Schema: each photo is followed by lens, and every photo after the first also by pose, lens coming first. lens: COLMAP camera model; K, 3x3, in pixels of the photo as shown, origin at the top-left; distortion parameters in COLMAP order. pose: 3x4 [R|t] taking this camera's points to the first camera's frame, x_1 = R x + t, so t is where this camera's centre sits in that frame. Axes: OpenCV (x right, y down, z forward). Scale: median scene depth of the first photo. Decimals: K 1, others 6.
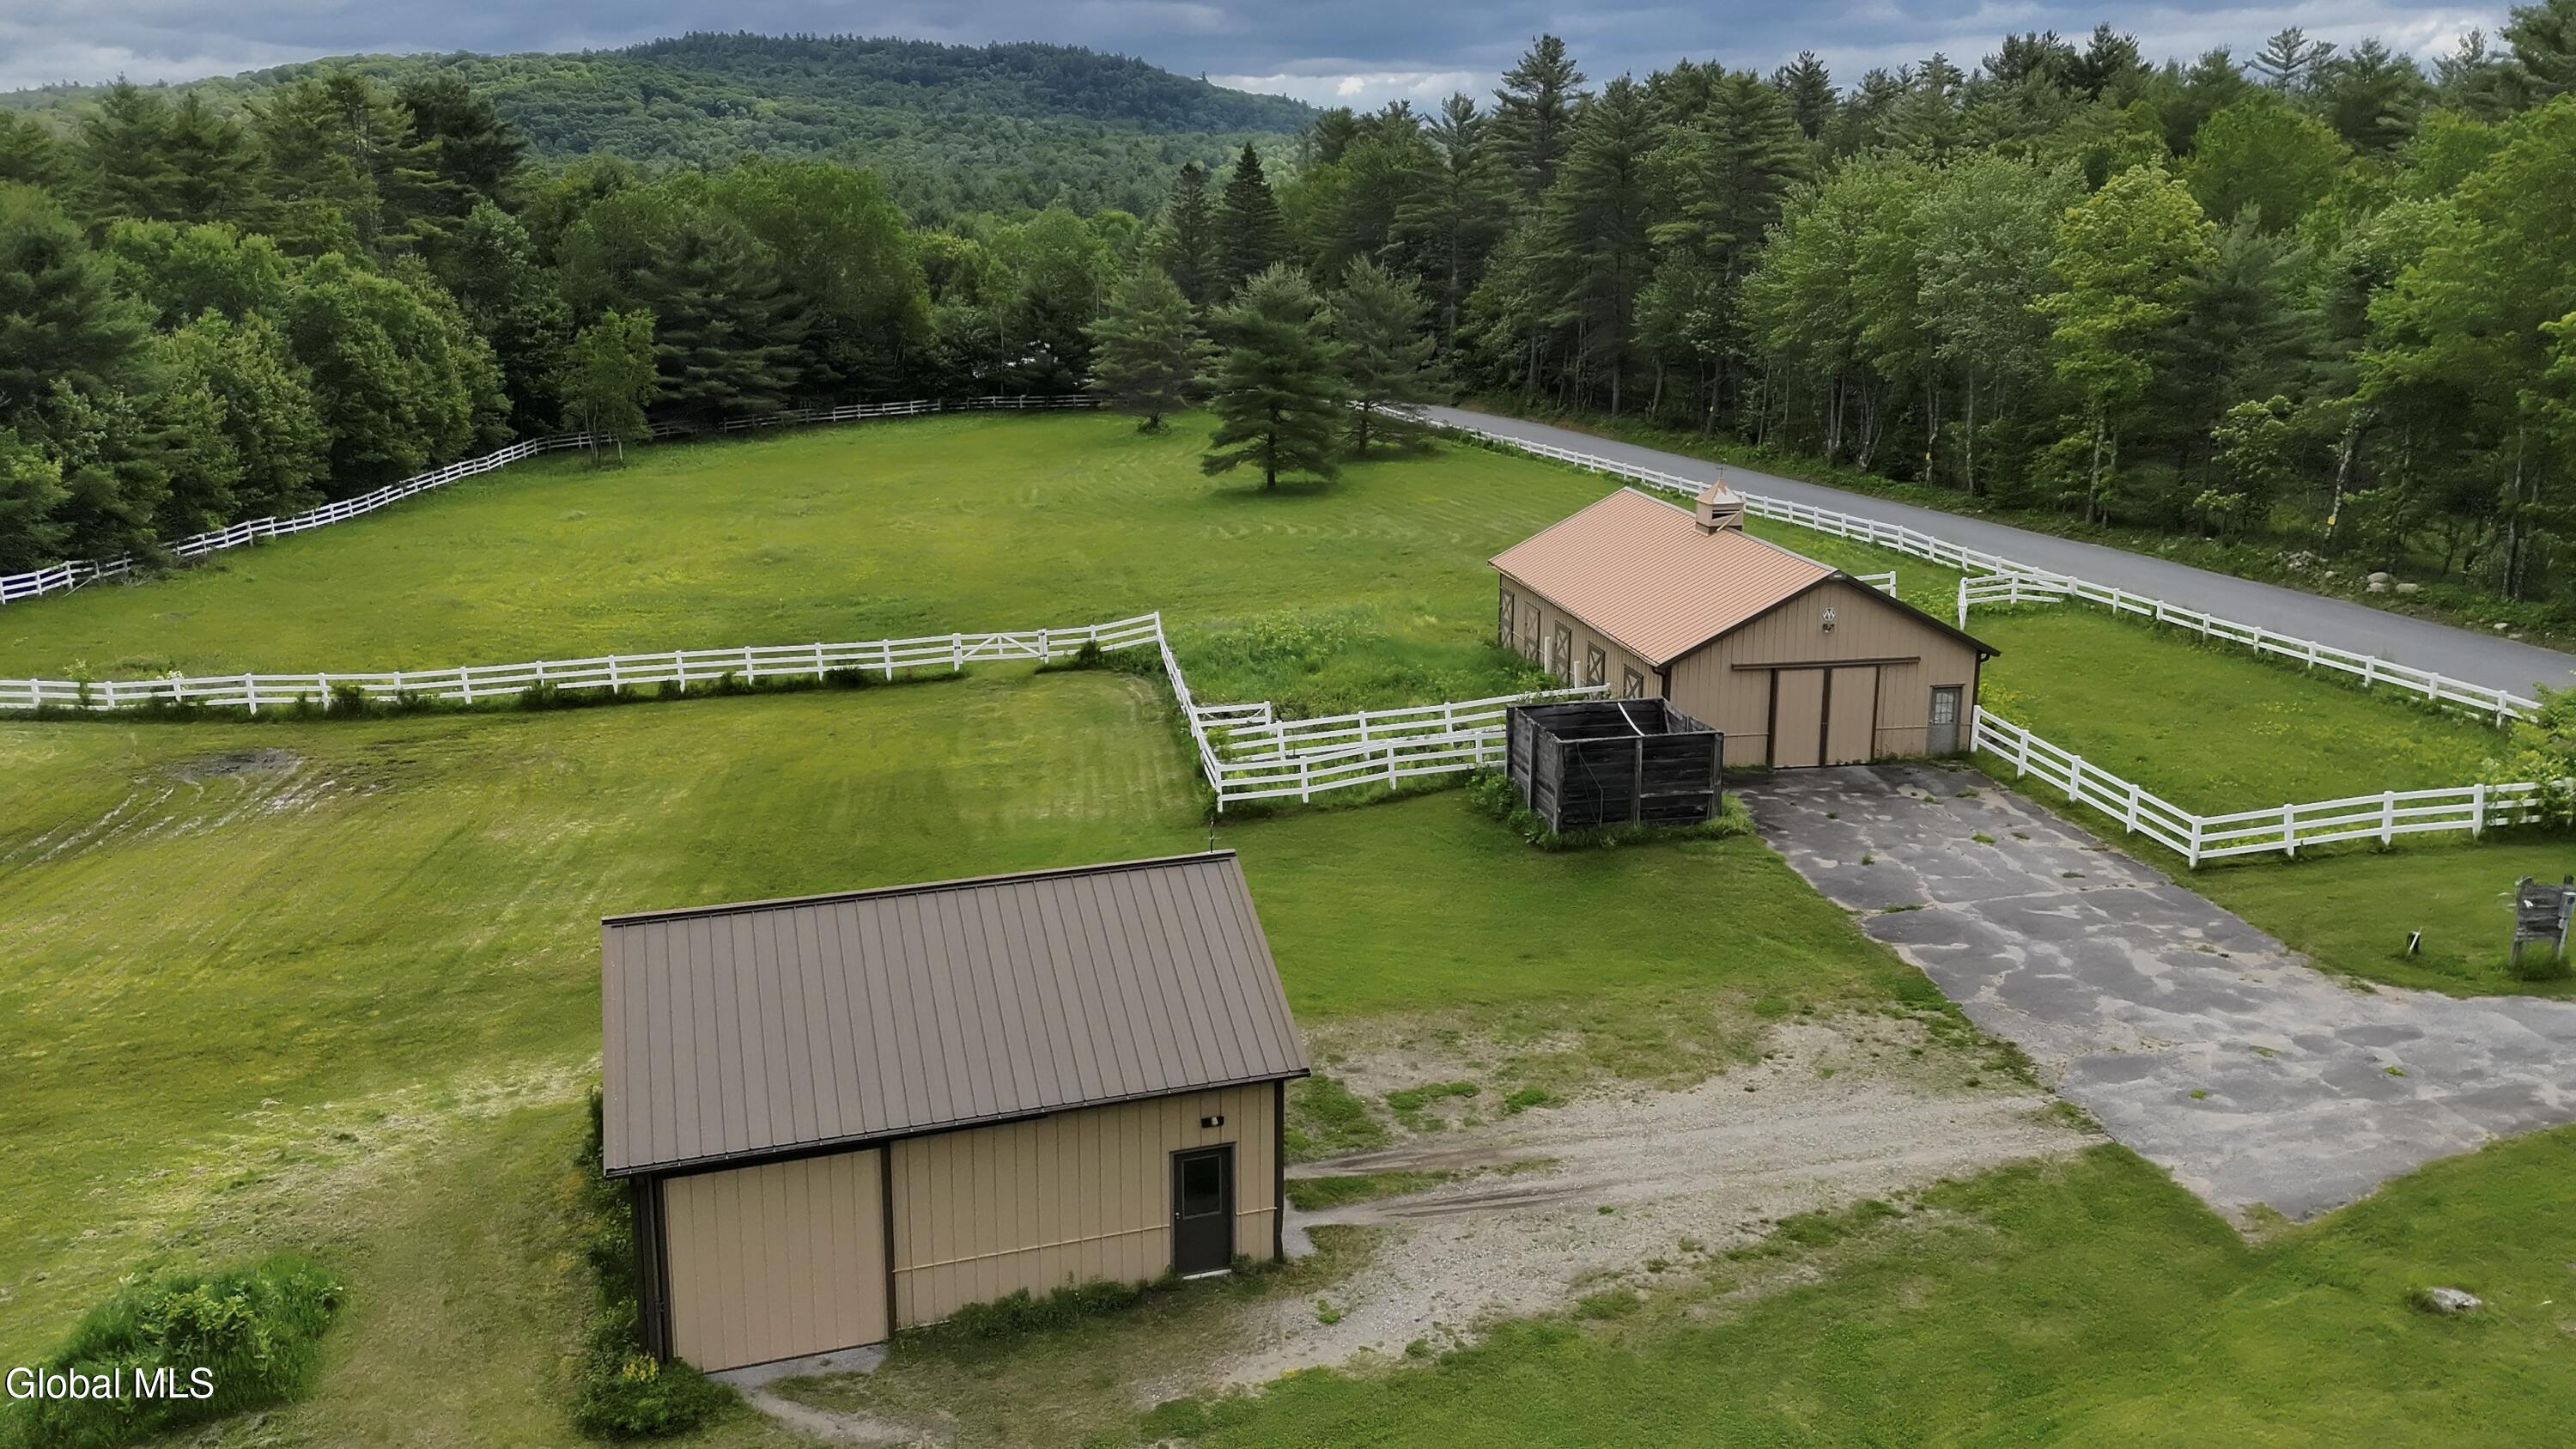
lens RADIAL K [[1939.4, 0, 1301.6], [0, 1939.4, 620.2], [0, 0, 1]] dist [0.090704, -0.094237]
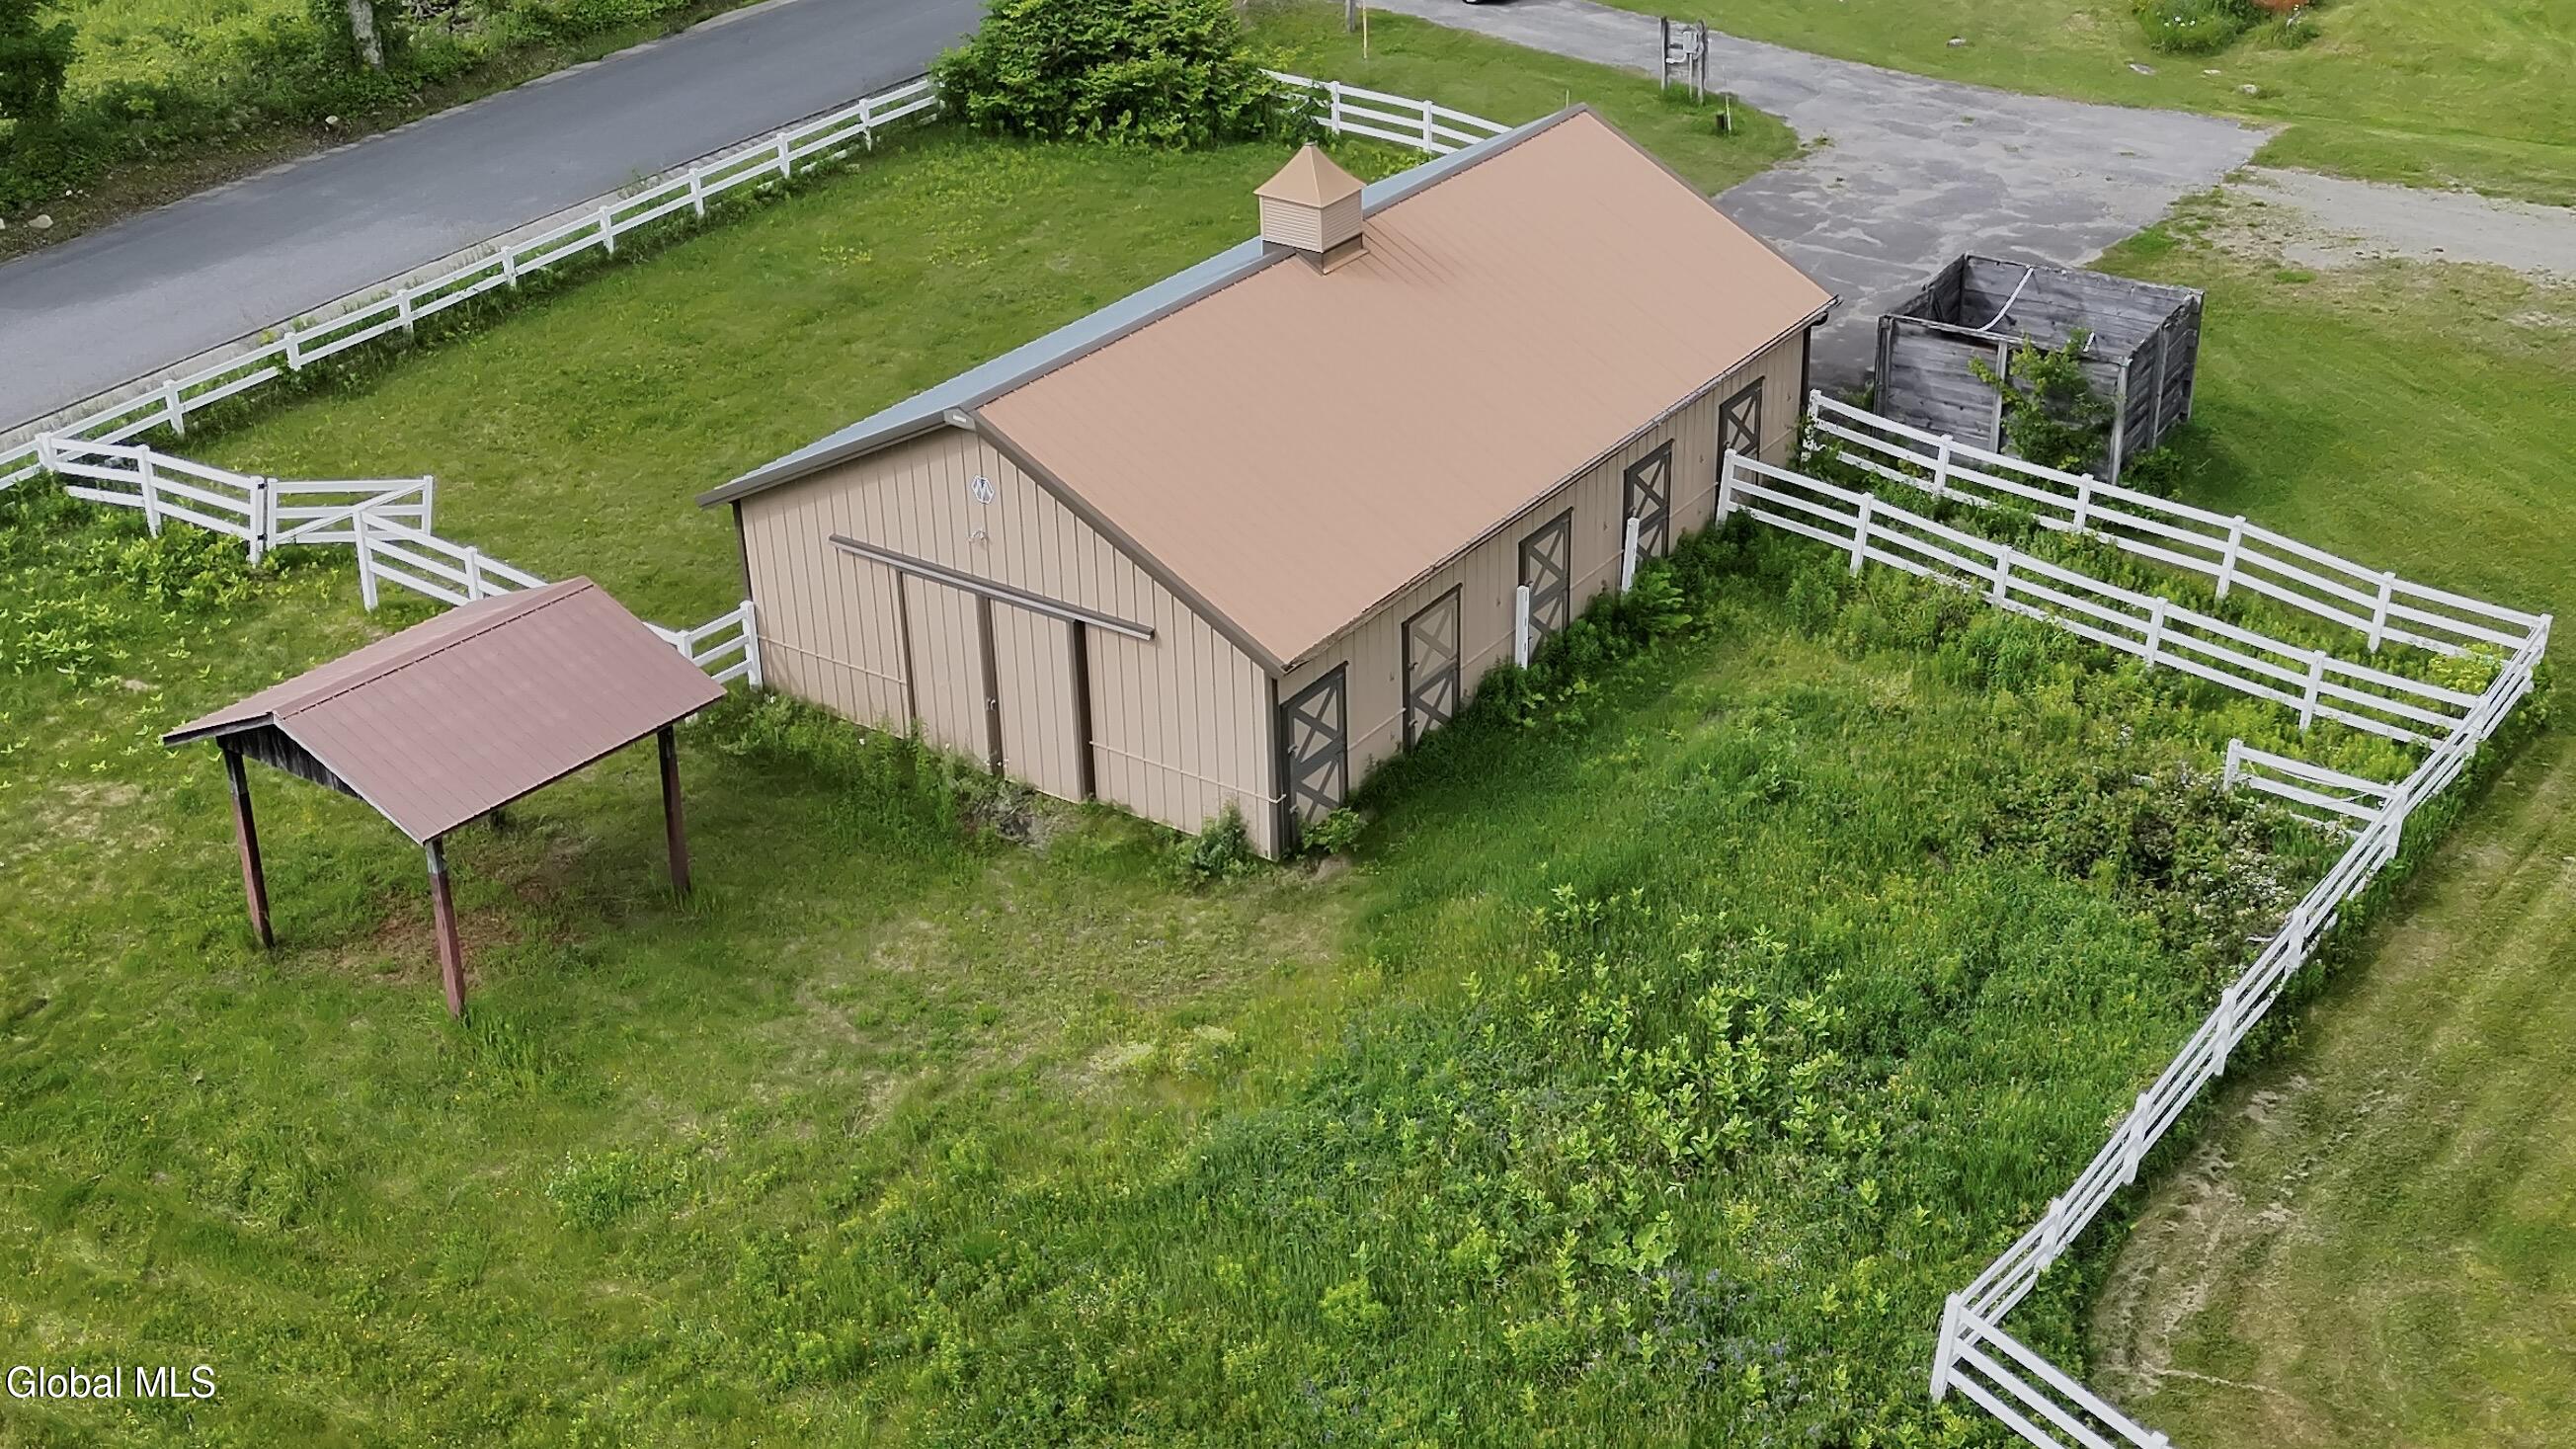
lens RADIAL K [[3040.0, 0, 1508.2], [0, 3040.0, 633.3], [0, 0, 1]] dist [0.149978, -0.342450]
pose [[-0.730655, -0.311499, 0.607545, -0.267594], [0.138666, 0.803603, 0.578786, -0.348380], [-0.668517, 0.507139, -0.543962, 1.243518]]
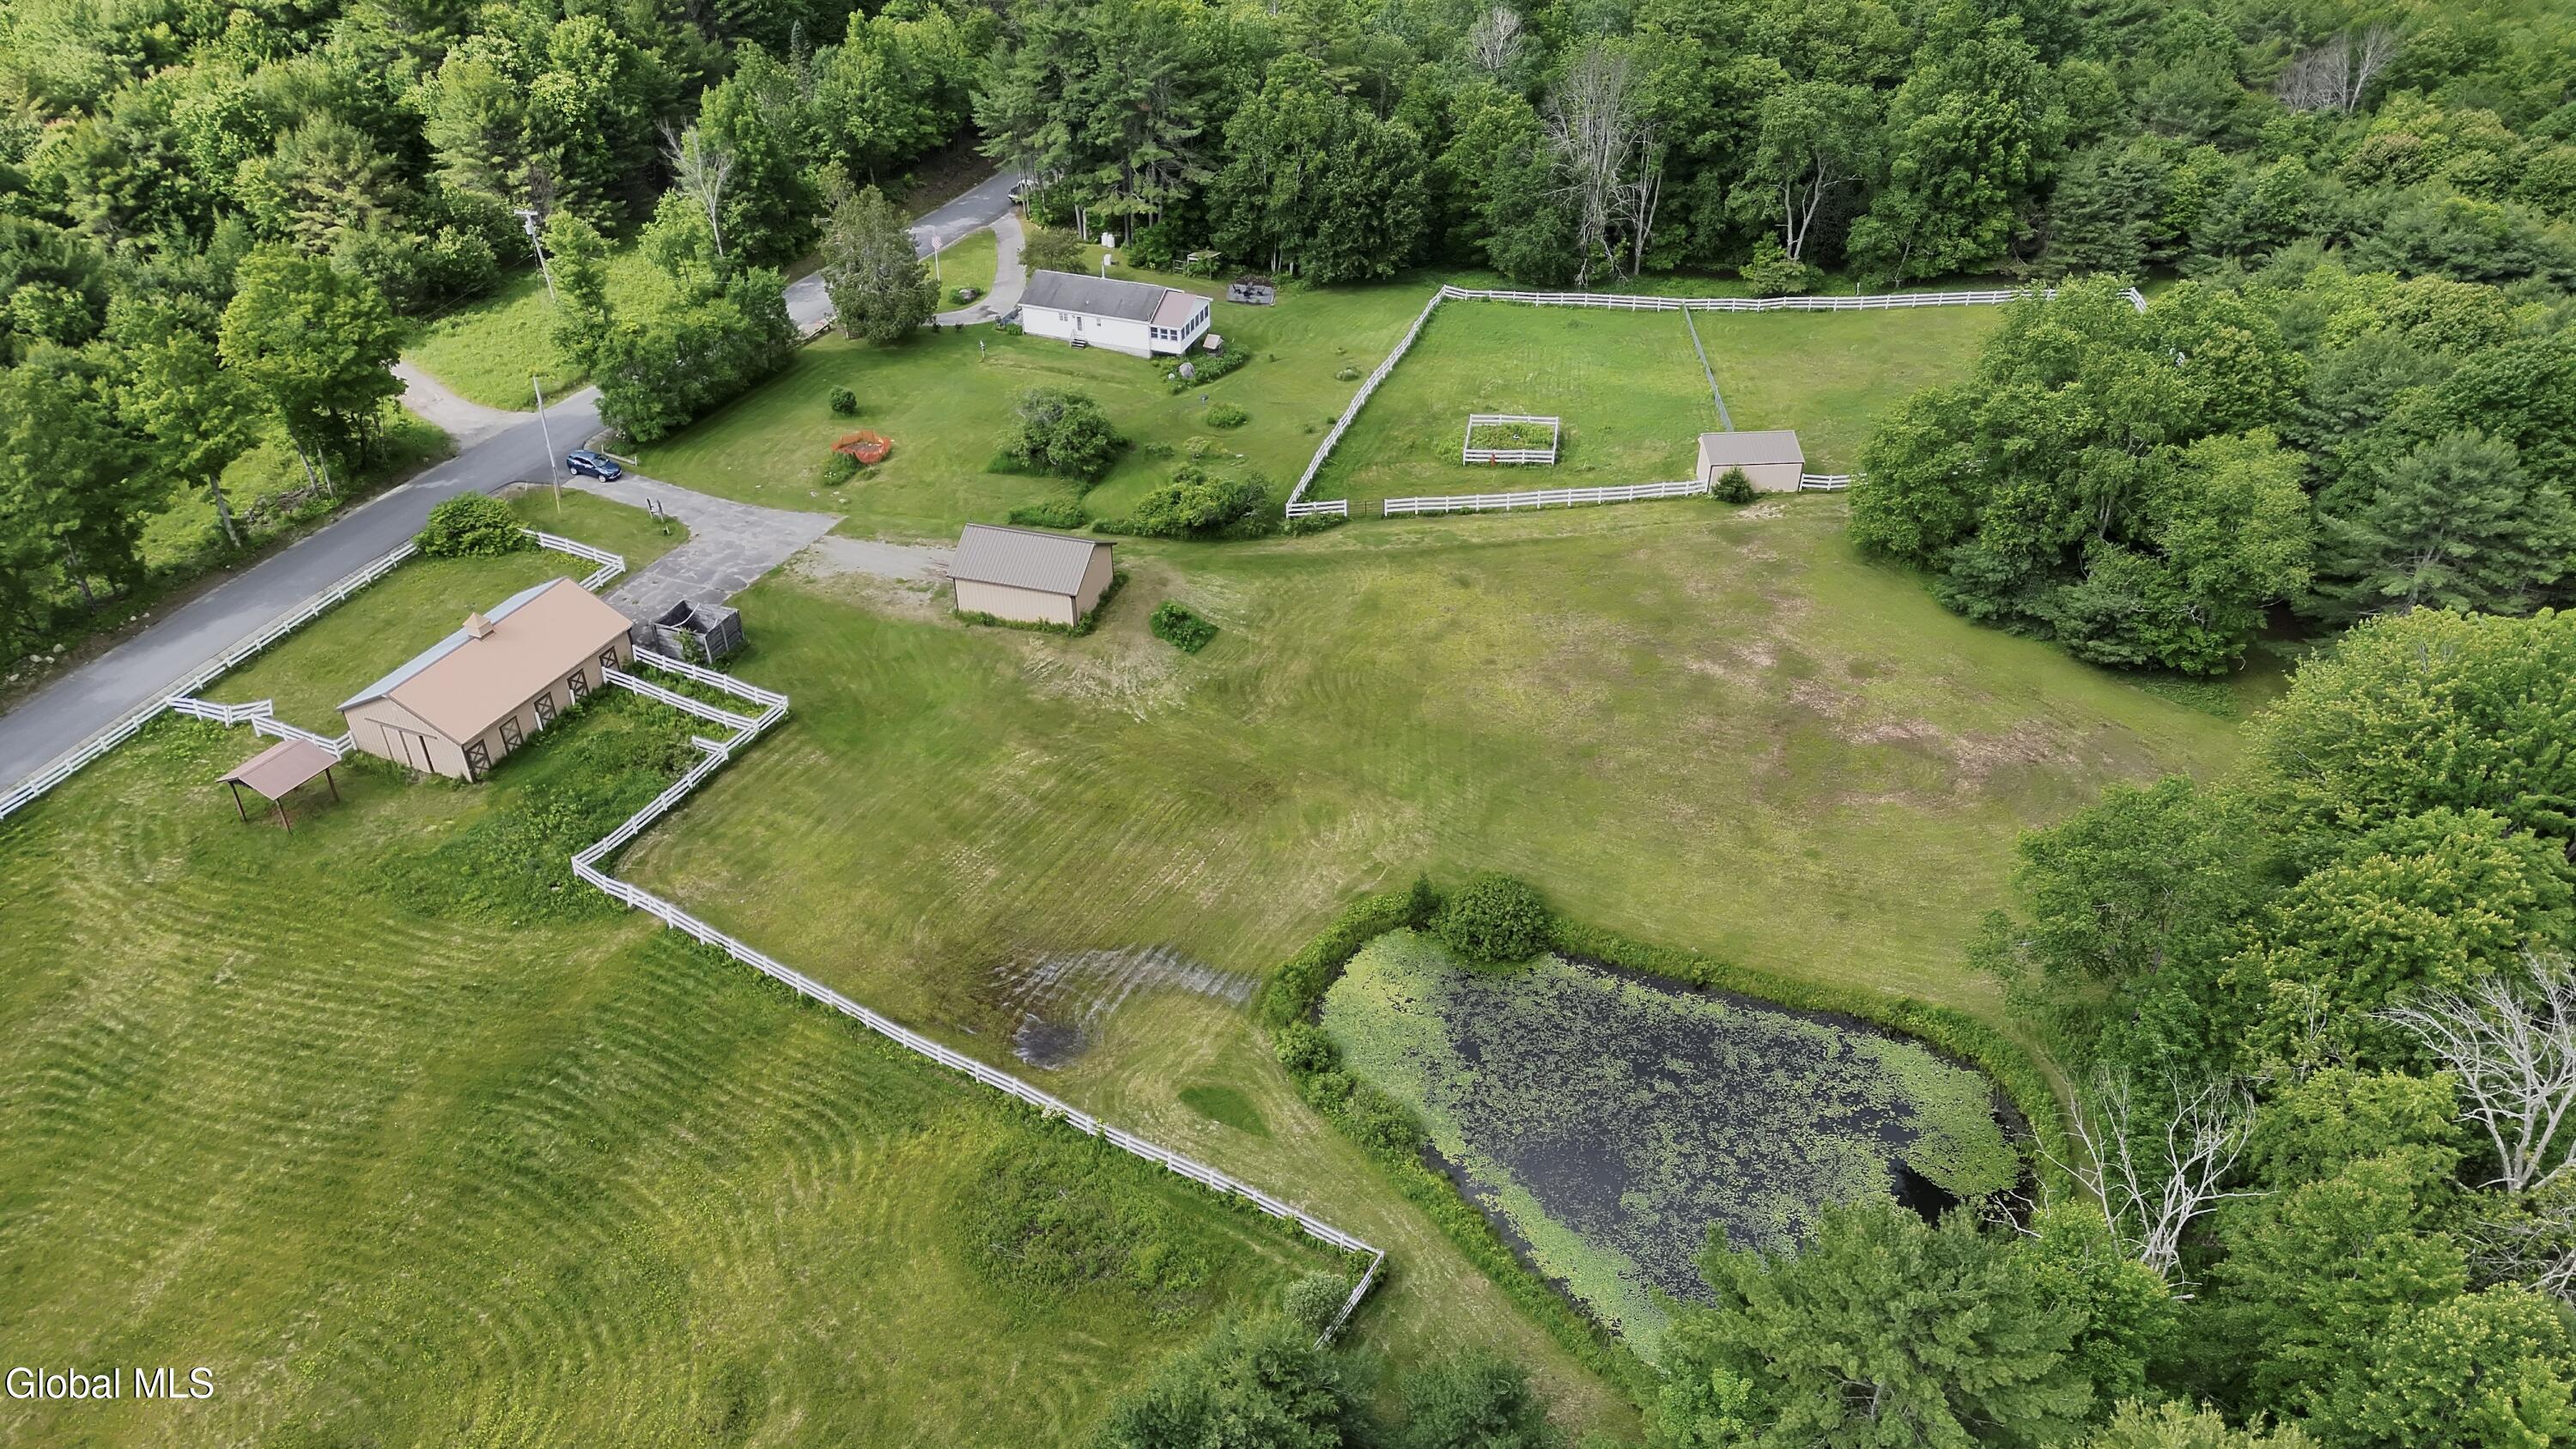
lens RADIAL K [[1780.5, 0, 1288.2], [0, 1780.5, 815.0], [0, 0, 1]] dist [0.083305, -0.079315]
pose [[-0.827391, -0.336994, 0.449287, -1.220492], [0.116396, 0.679716, 0.724181, -1.037571], [-0.549433, 0.651476, -0.523166, 1.438061]]
